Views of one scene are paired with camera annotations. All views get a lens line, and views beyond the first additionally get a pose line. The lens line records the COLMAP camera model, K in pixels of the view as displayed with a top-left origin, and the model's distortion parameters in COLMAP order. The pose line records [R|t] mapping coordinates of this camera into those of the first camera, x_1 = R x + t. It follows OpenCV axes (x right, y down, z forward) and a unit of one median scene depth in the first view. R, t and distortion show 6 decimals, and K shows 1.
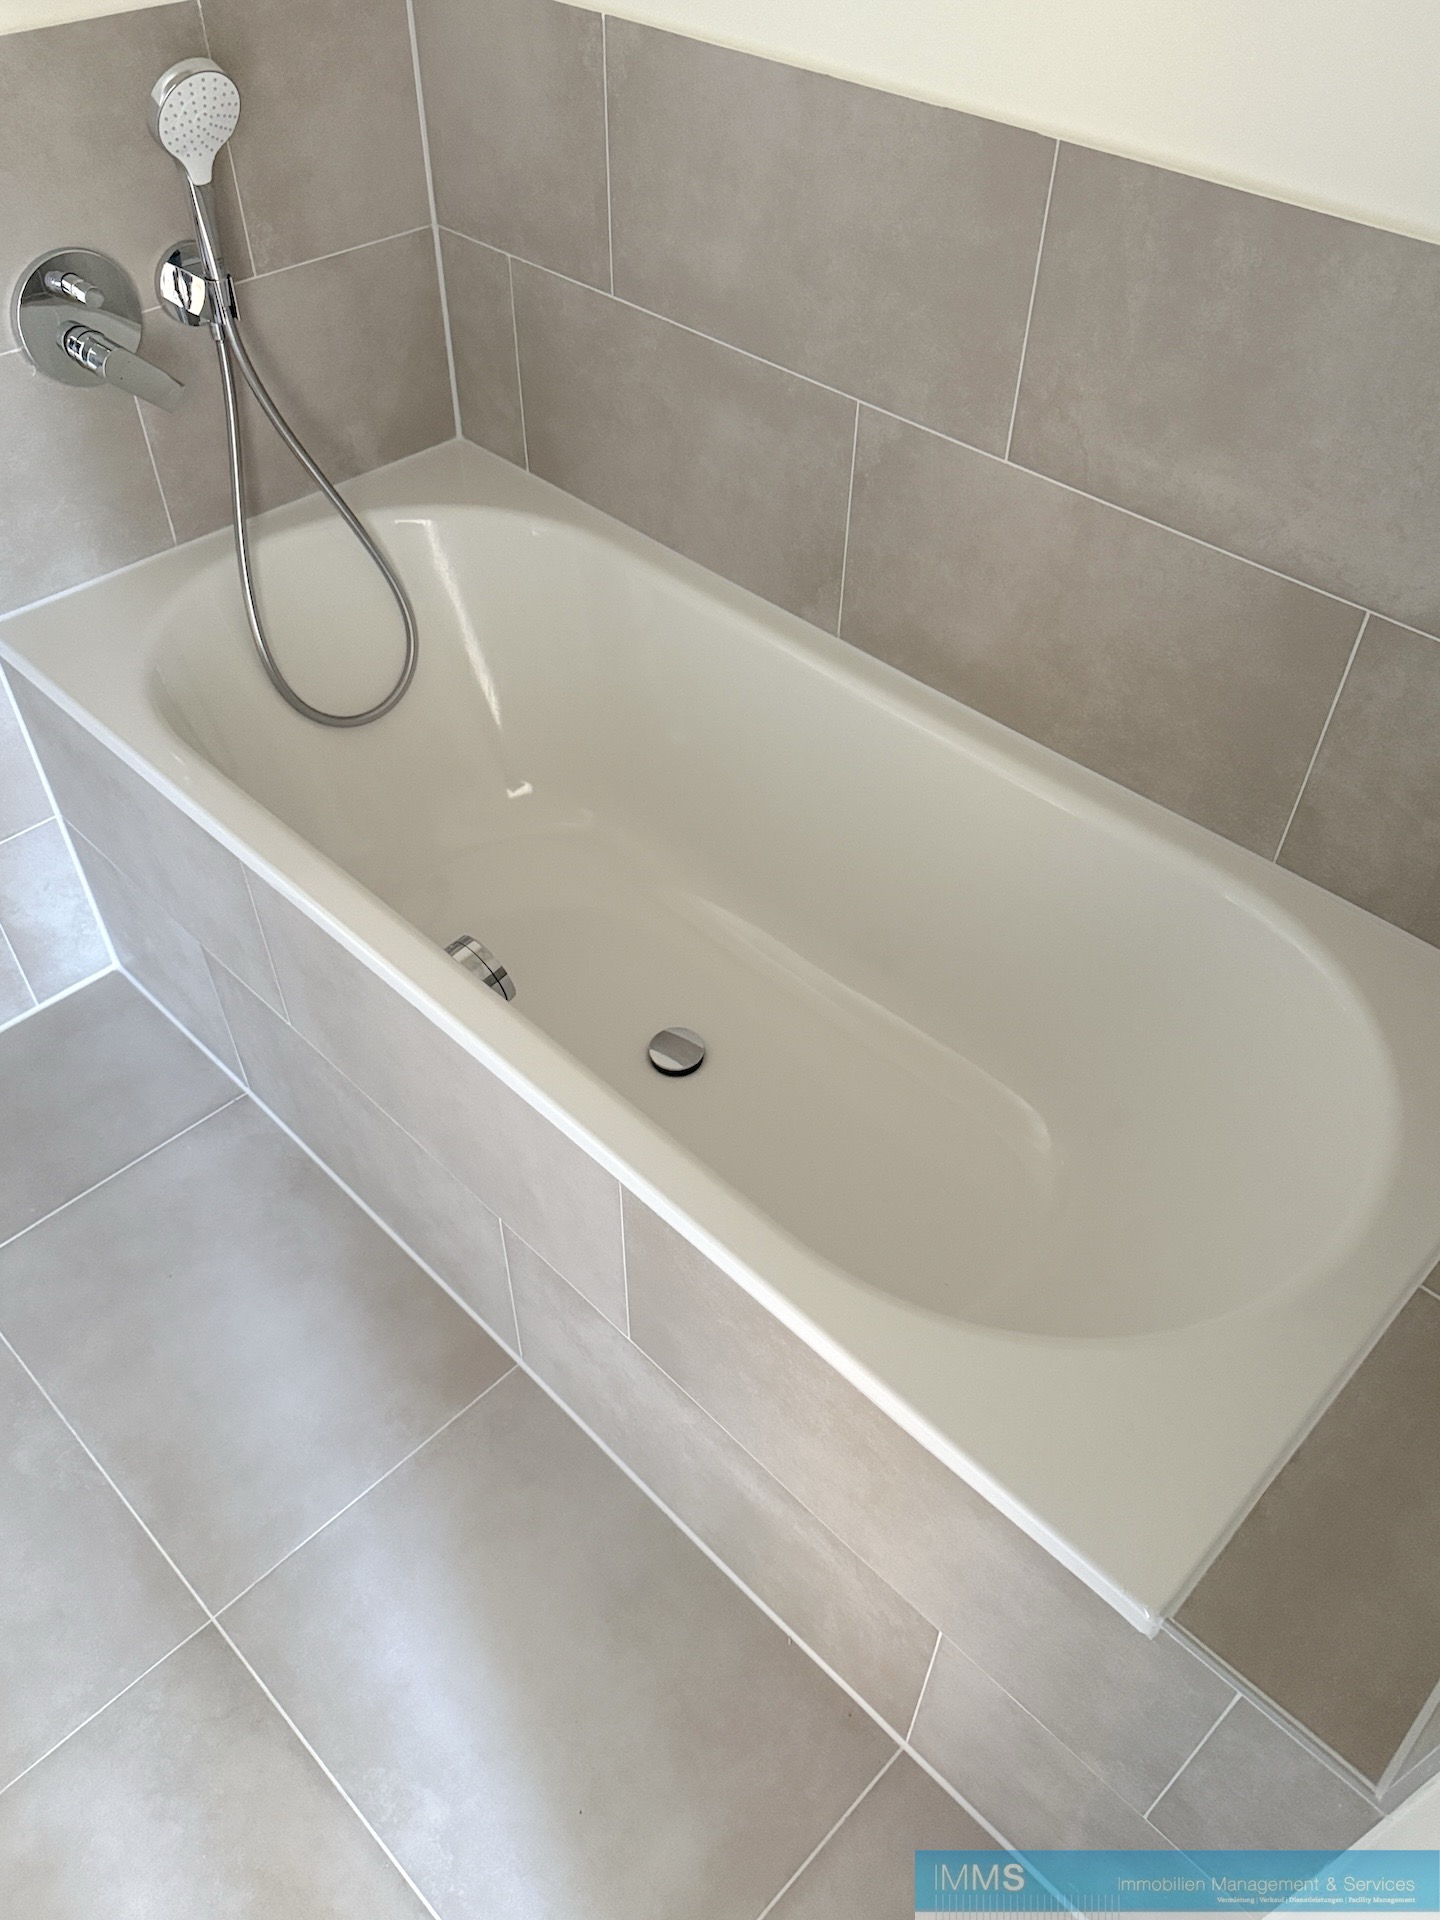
lens RADIAL K [[1427.1, 0, 725.2], [0, 1427.1, 975.1], [0, 0, 1]] dist [0.064891, -0.099766]
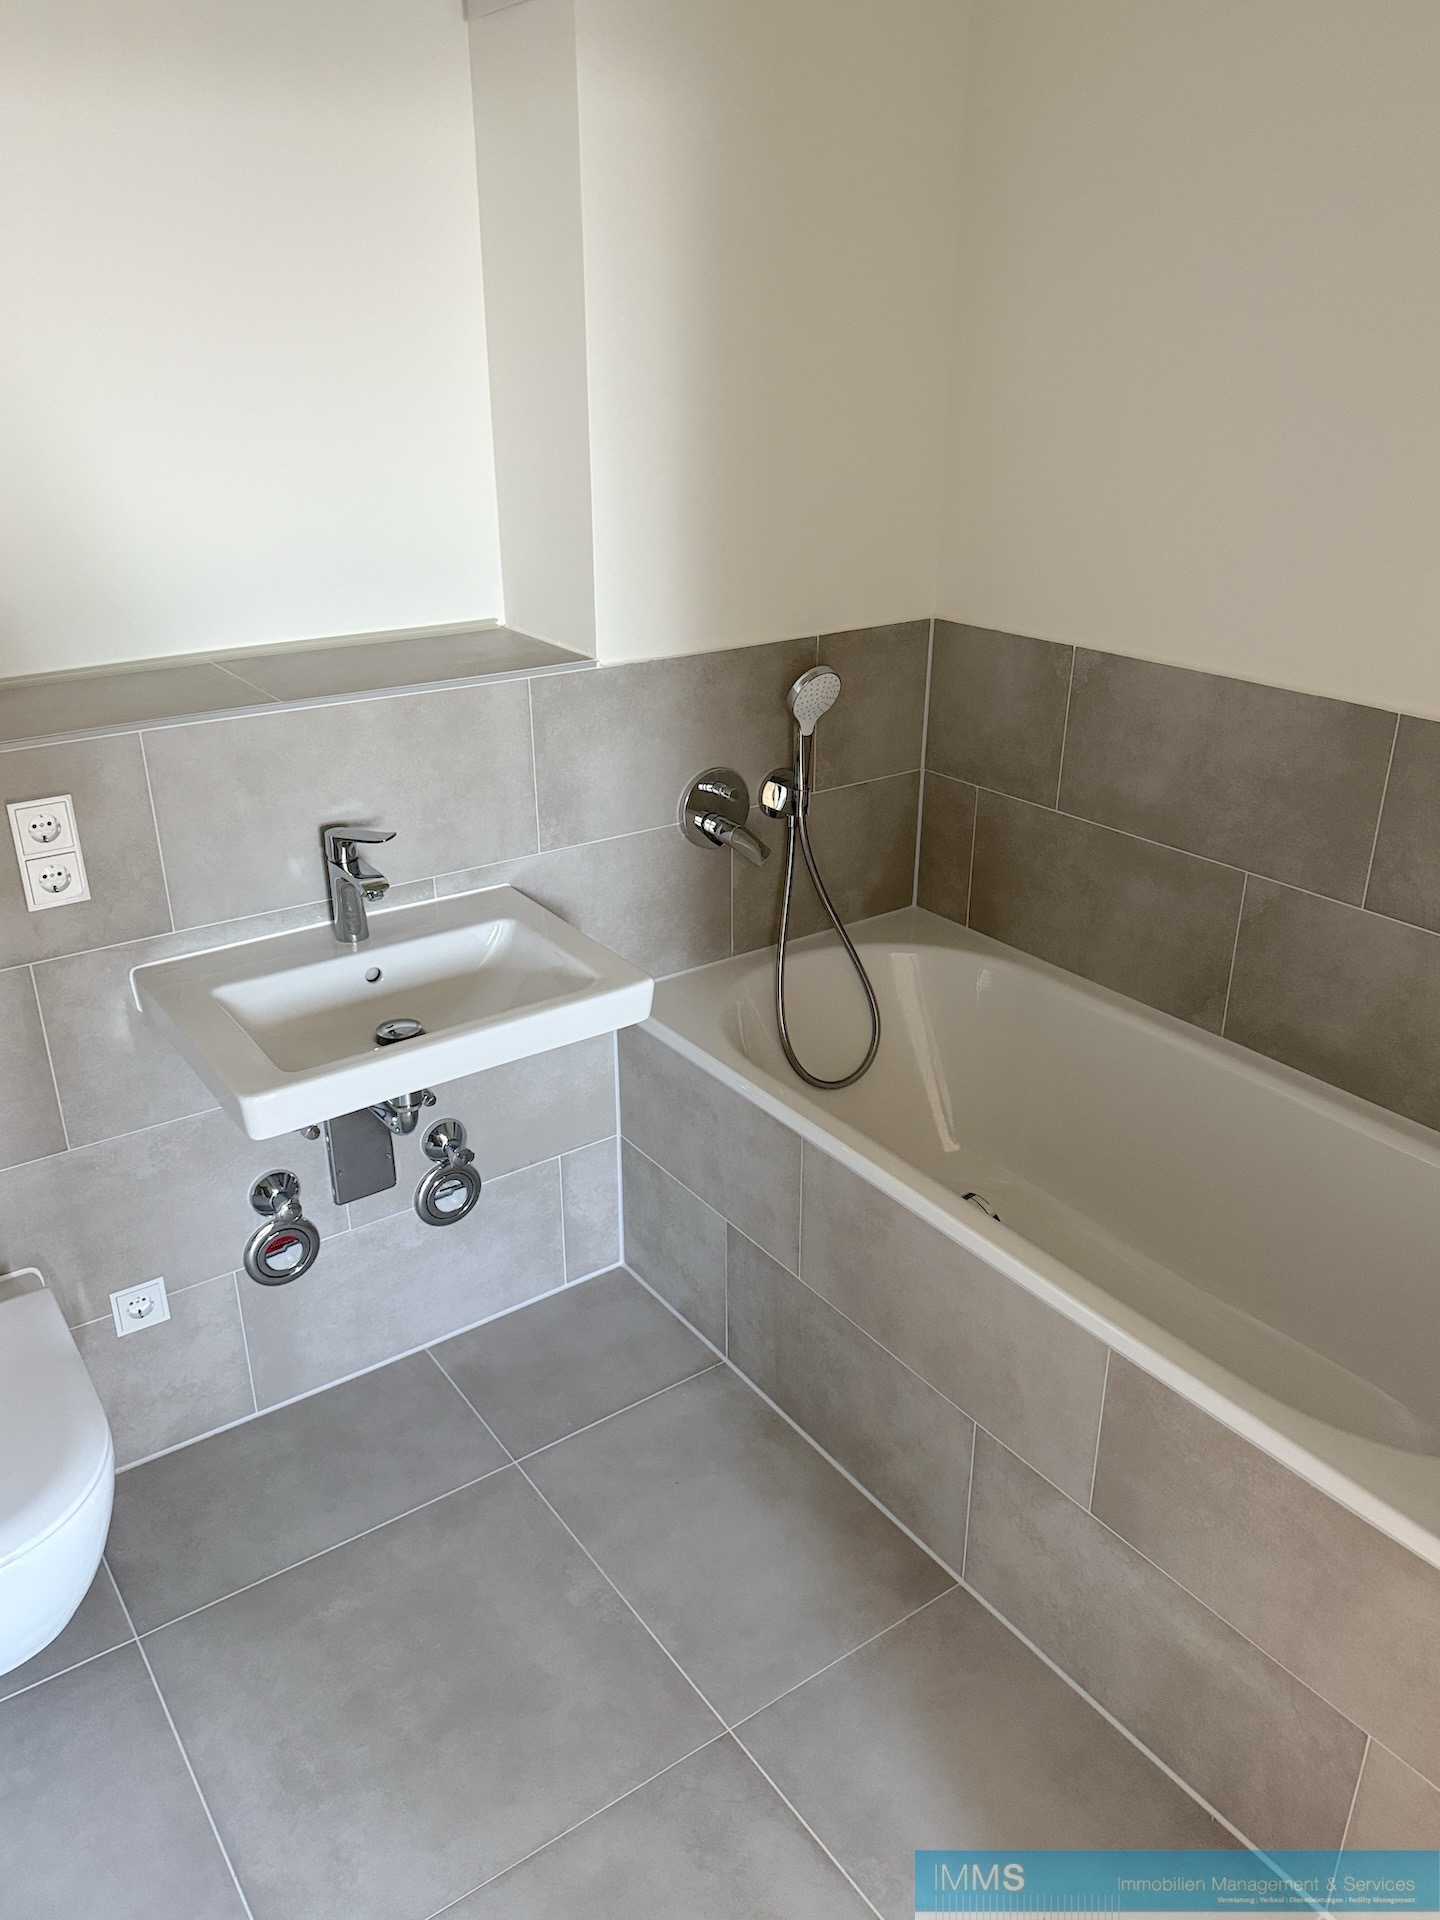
lens RADIAL K [[1427.1, 0, 712.4], [0, 1427.1, 956.1], [0, 0, 1]] dist [0.064891, -0.099766]
pose [[0.982954, 0.053202, -0.175988, -0.170924], [-0.115075, 0.924566, -0.363230, 0.259464], [0.143388, 0.377290, 0.914927, -0.364151]]
